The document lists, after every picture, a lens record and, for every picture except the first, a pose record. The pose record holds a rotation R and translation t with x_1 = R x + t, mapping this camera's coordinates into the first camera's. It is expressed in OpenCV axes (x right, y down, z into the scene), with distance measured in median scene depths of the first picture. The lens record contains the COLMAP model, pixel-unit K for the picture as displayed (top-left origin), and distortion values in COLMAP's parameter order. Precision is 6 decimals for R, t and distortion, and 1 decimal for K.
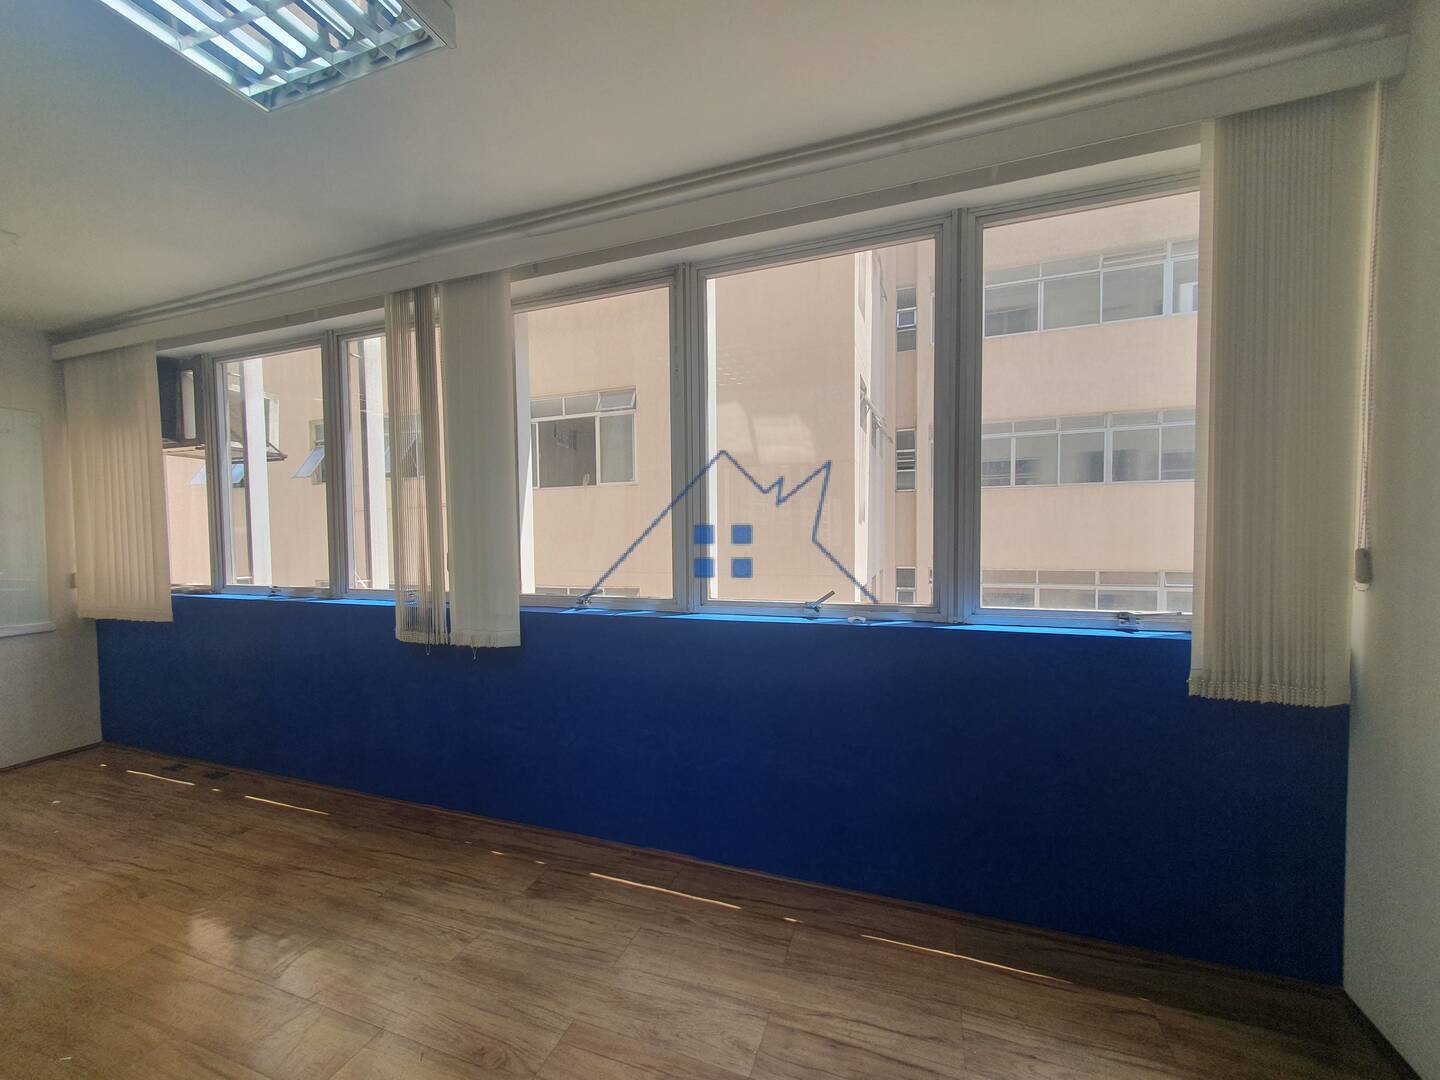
lens RADIAL K [[567.5, 0, 723.0], [0, 567.5, 556.6], [0, 0, 1]] dist [0.000774, 0.000509]
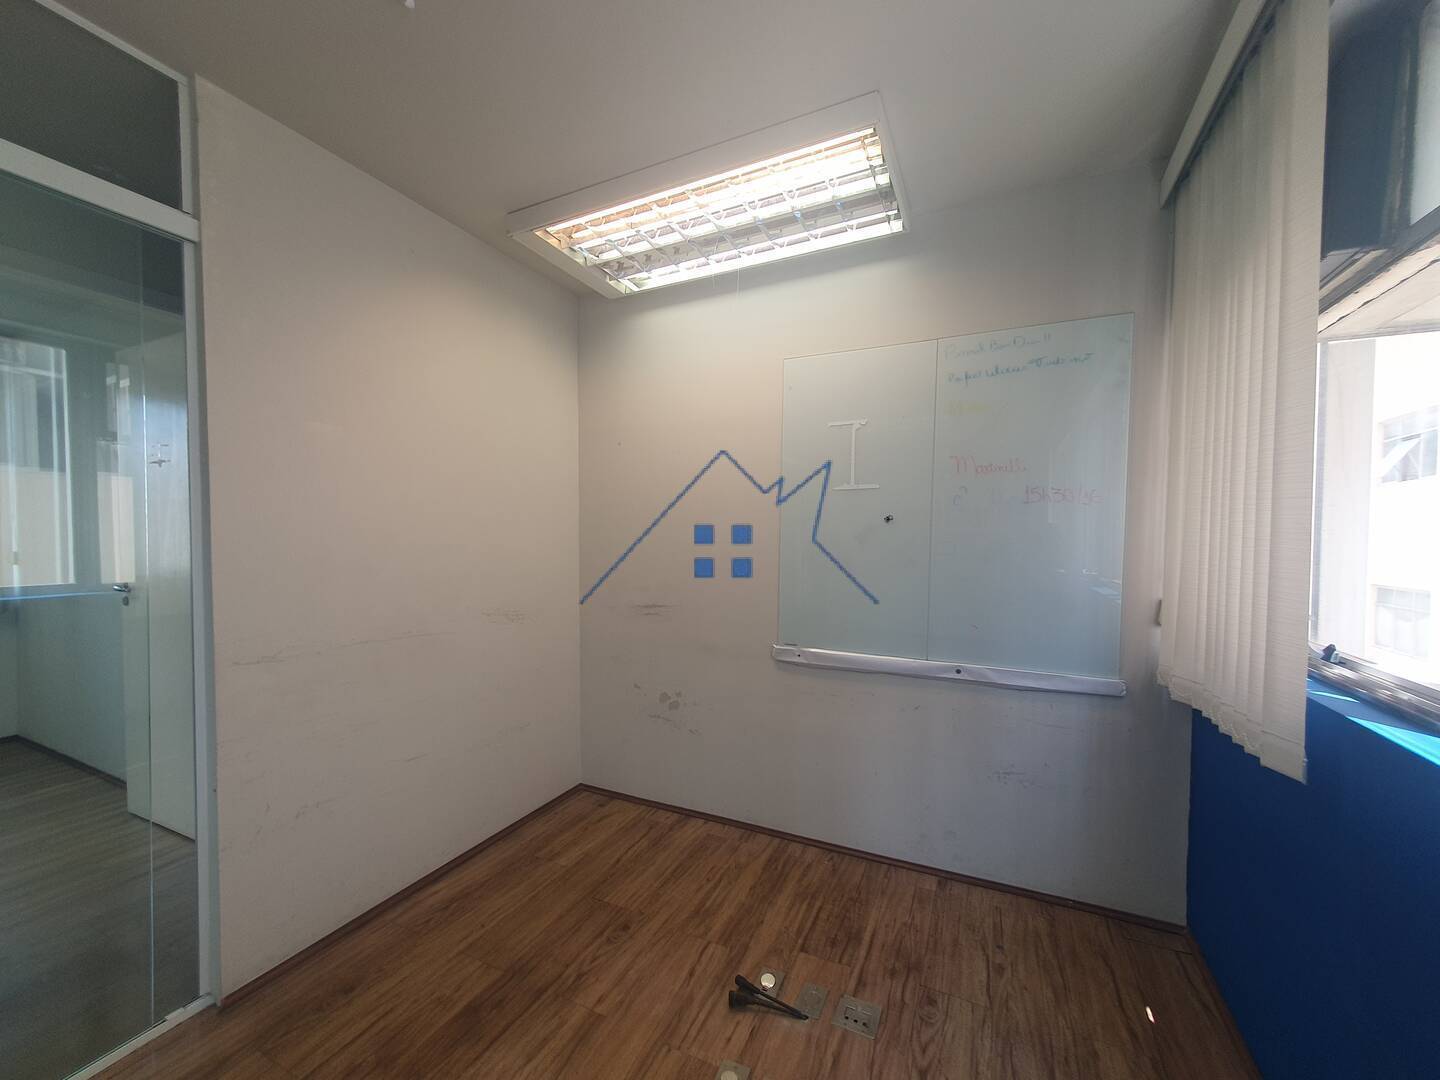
lens RADIAL K [[567.5, 0, 723.0], [0, 567.5, 556.6], [0, 0, 1]] dist [0.000774, 0.000509]
pose [[-0.099345, 0.039203, -0.994281, -0.569589], [-0.035715, 0.998439, 0.042935, -0.020894], [0.994412, 0.039776, -0.097790, 0.646621]]
